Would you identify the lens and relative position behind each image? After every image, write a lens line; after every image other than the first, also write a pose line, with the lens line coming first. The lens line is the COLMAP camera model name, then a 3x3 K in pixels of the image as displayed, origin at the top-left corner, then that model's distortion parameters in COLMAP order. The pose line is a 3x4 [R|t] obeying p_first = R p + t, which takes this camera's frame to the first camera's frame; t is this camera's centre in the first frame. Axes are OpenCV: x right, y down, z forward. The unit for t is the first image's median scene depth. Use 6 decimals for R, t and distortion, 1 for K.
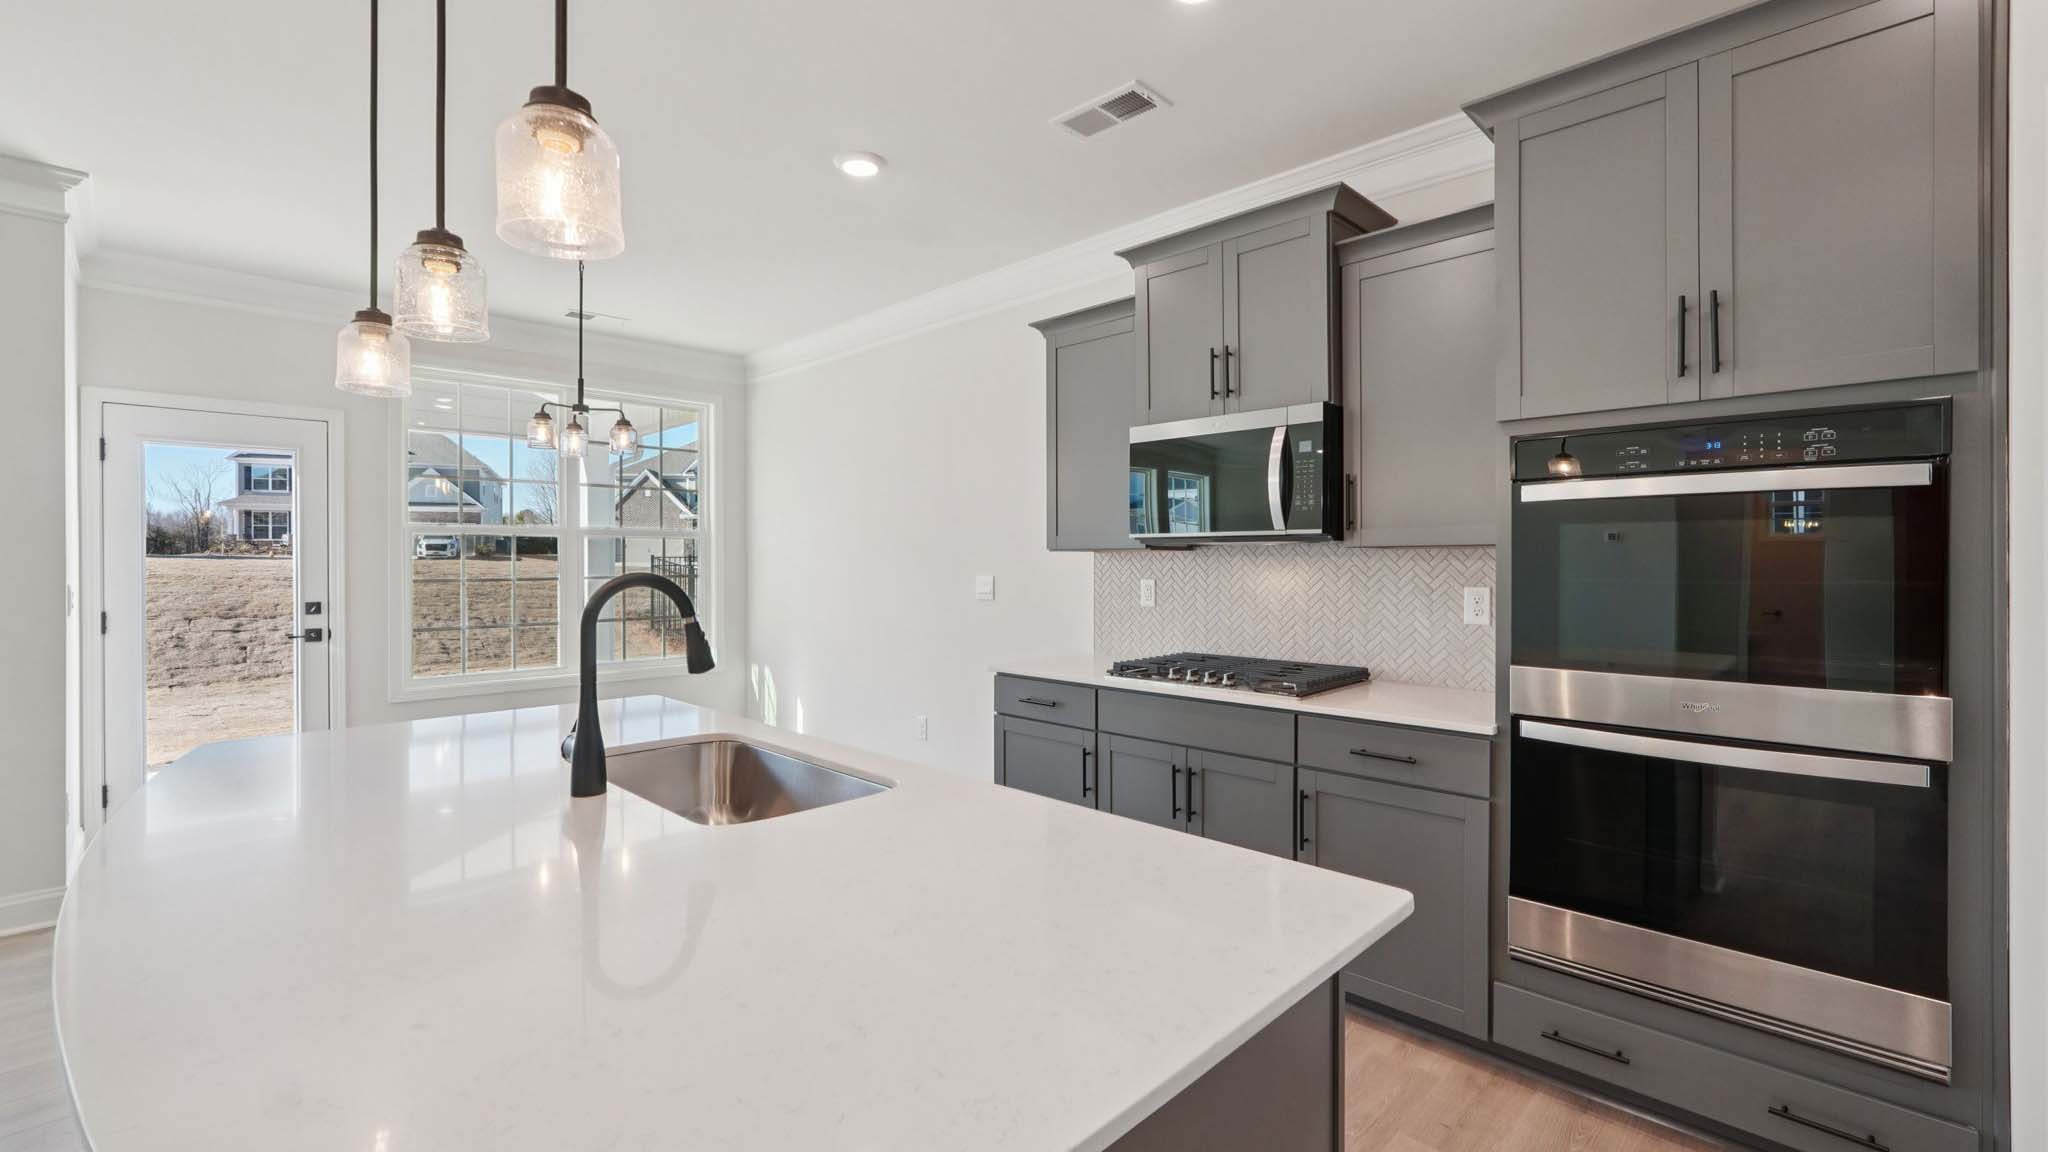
lens RADIAL K [[866.5, 0, 1018.3], [0, 866.5, 565.8], [0, 0, 1]] dist [-0.020237, 0.007944]
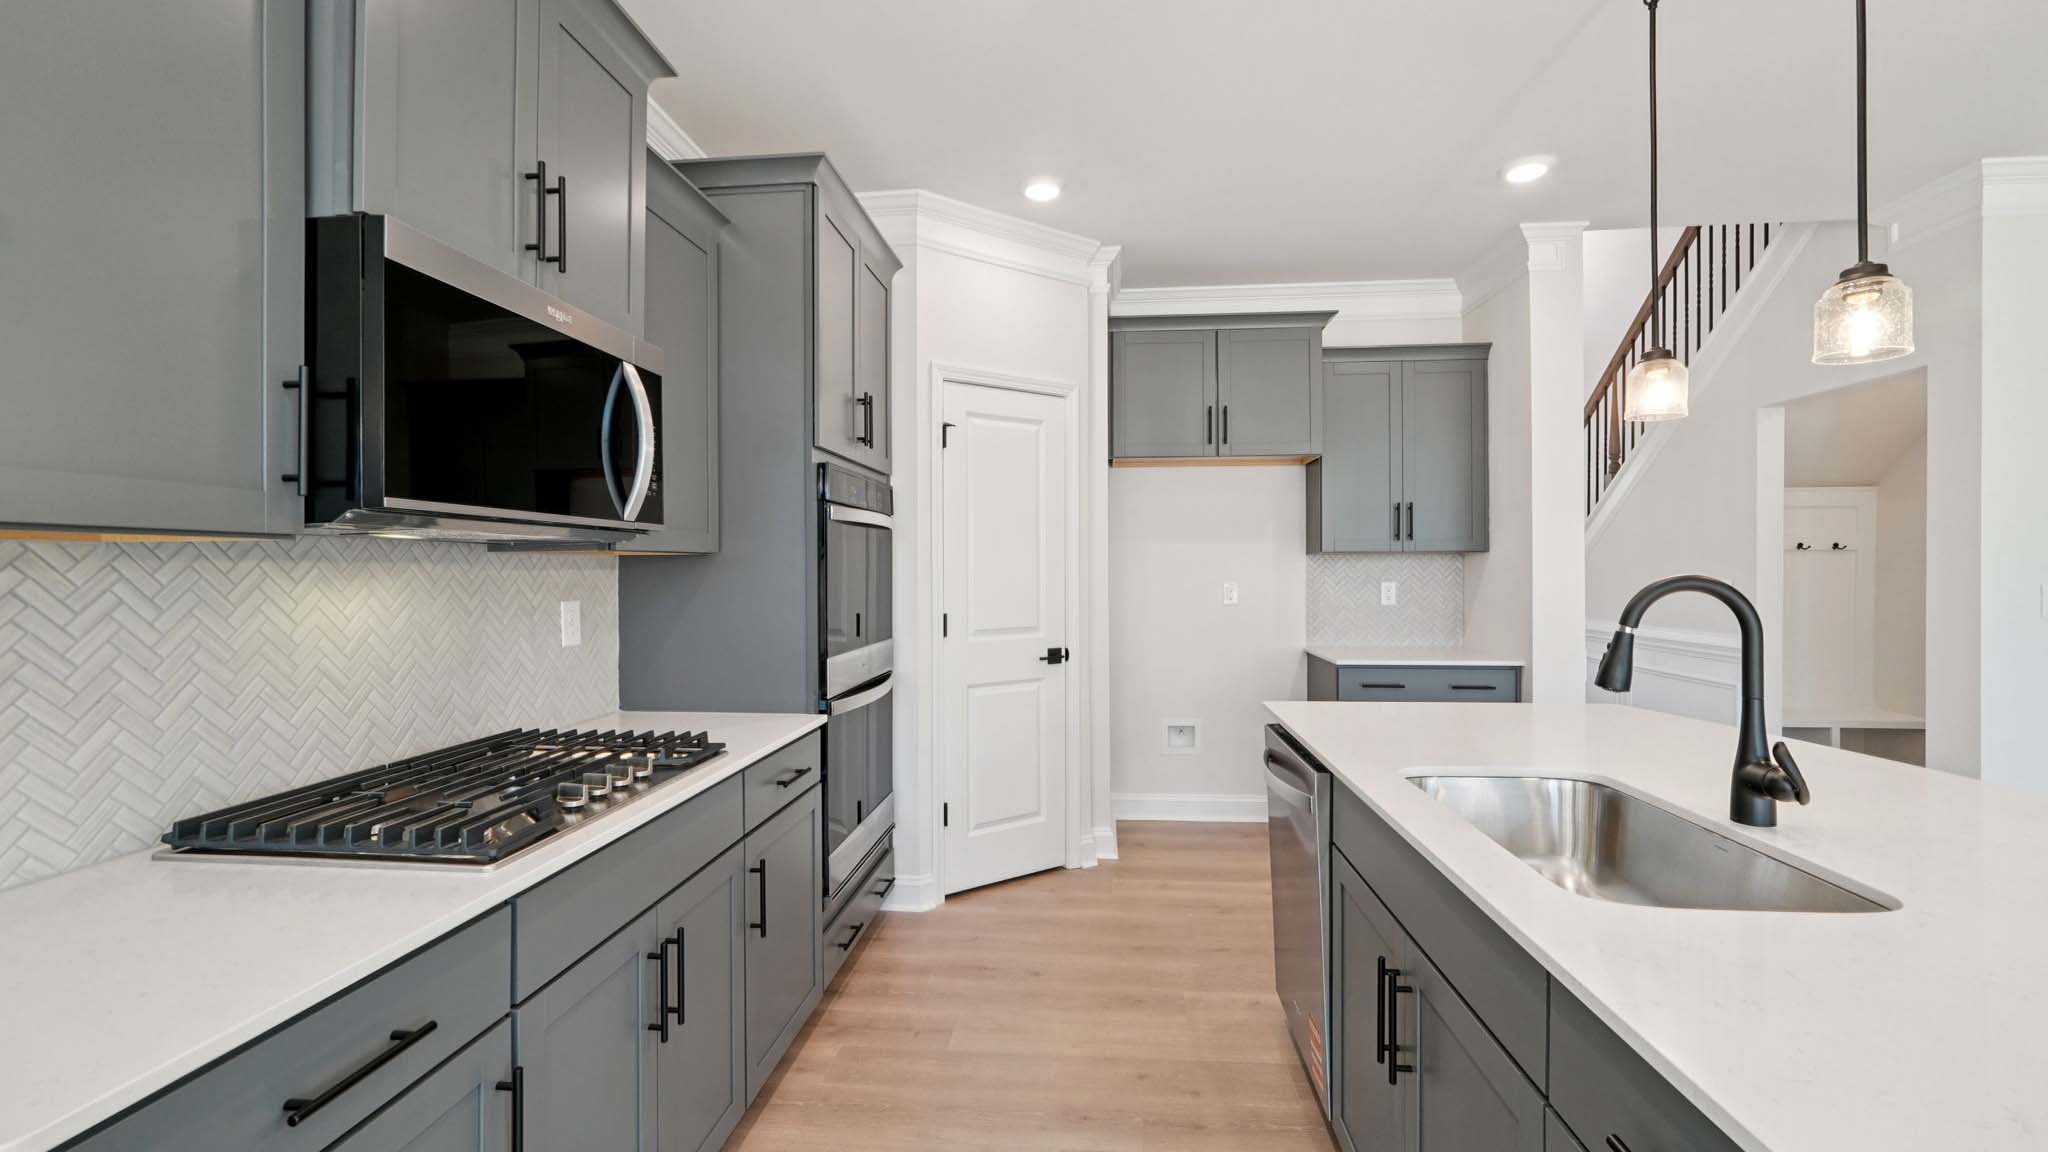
lens RADIAL K [[866.5, 0, 1026.3], [0, 866.5, 572.6], [0, 0, 1]] dist [-0.020237, 0.007944]
pose [[-0.633808, 0.001652, 0.773488, -0.385821], [0.010522, 0.999924, 0.006486, -0.003960], [-0.773419, 0.012250, -0.633777, 1.171339]]
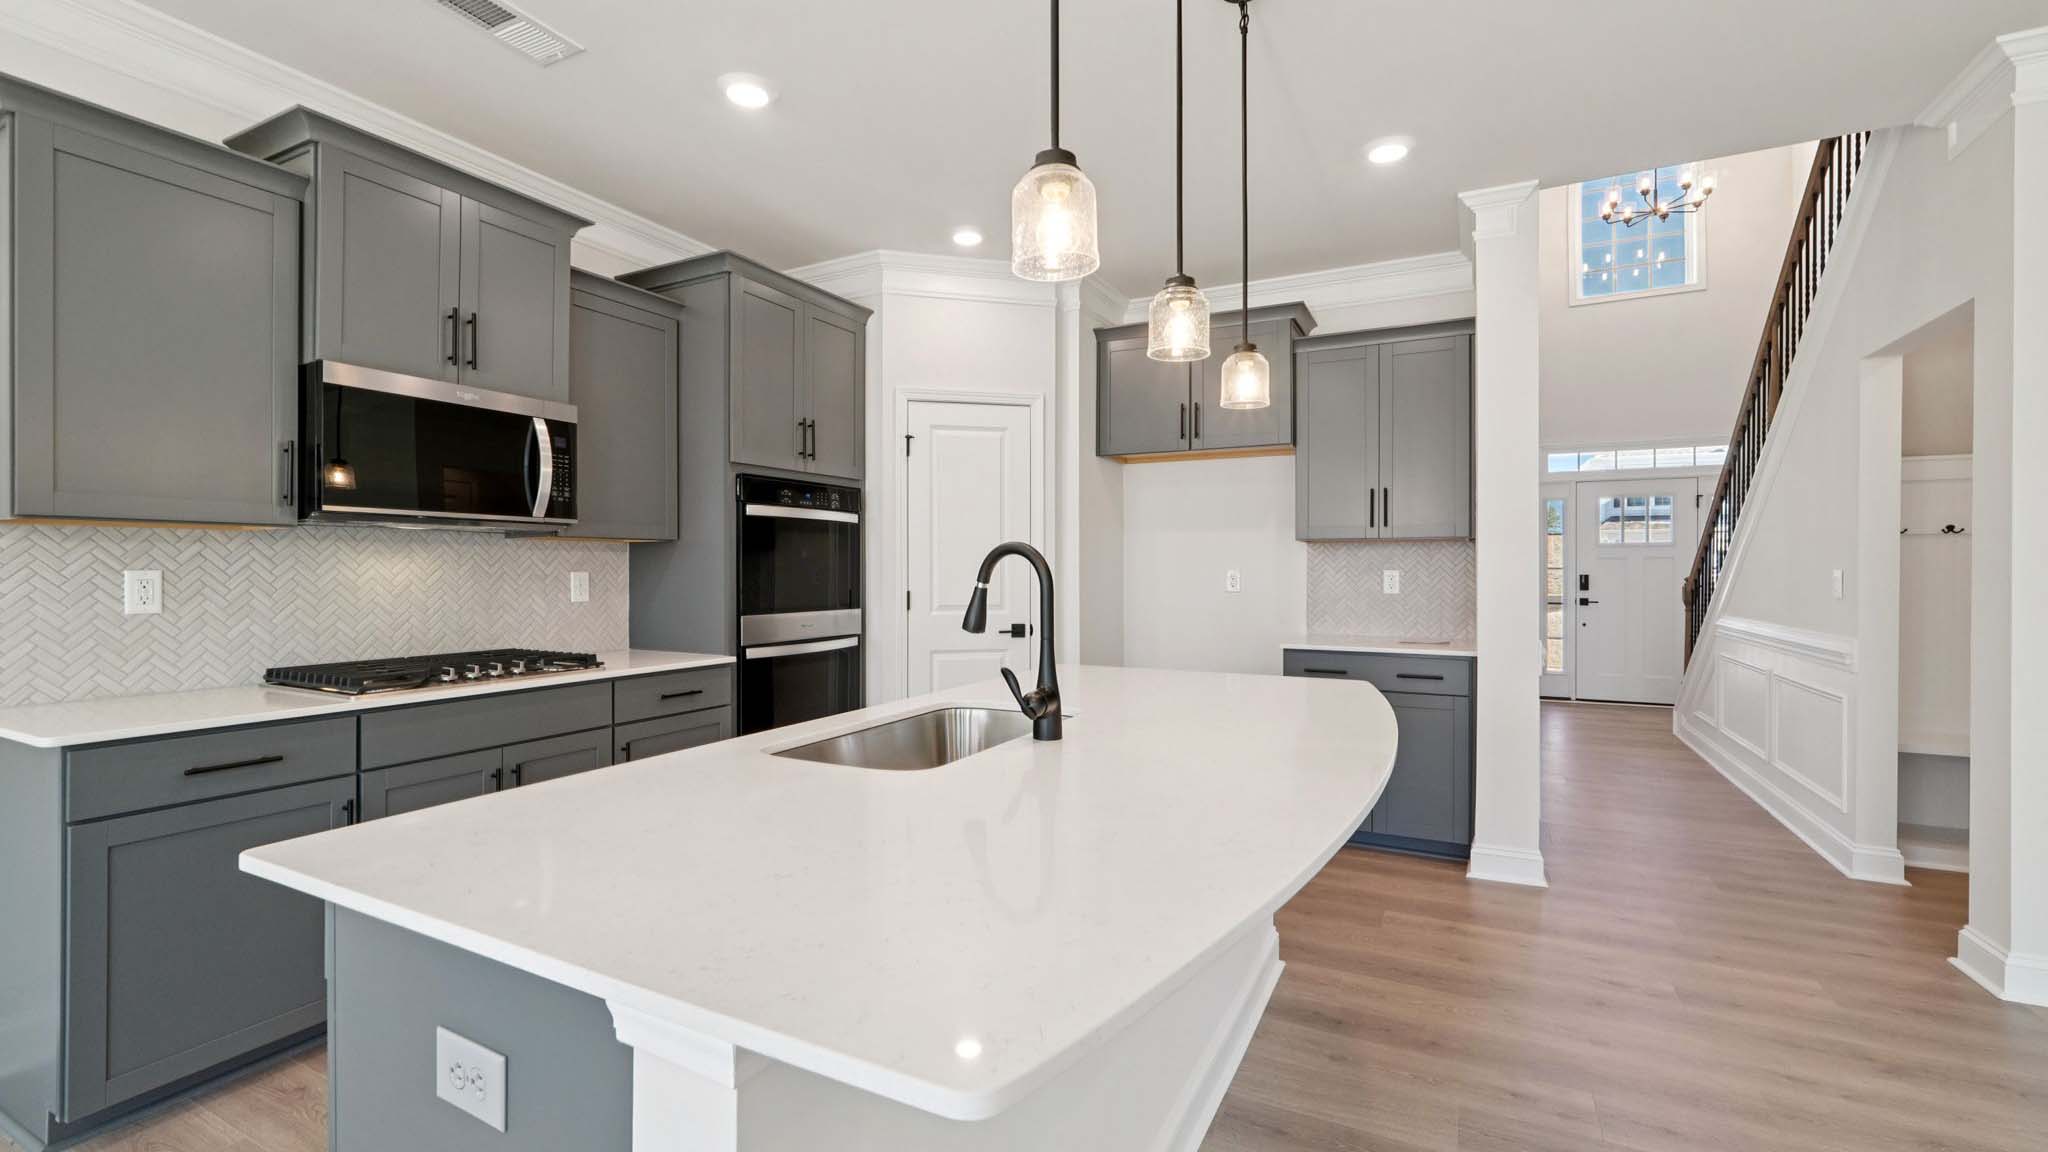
lens RADIAL K [[866.5, 0, 1021.3], [0, 866.5, 568.8], [0, 0, 1]] dist [-0.020237, 0.007944]
pose [[-0.297122, 0.002993, 0.954835, -0.847899], [0.006256, 0.999980, -0.001188, 0.024907], [-0.954819, 0.005621, -0.297135, 0.748914]]
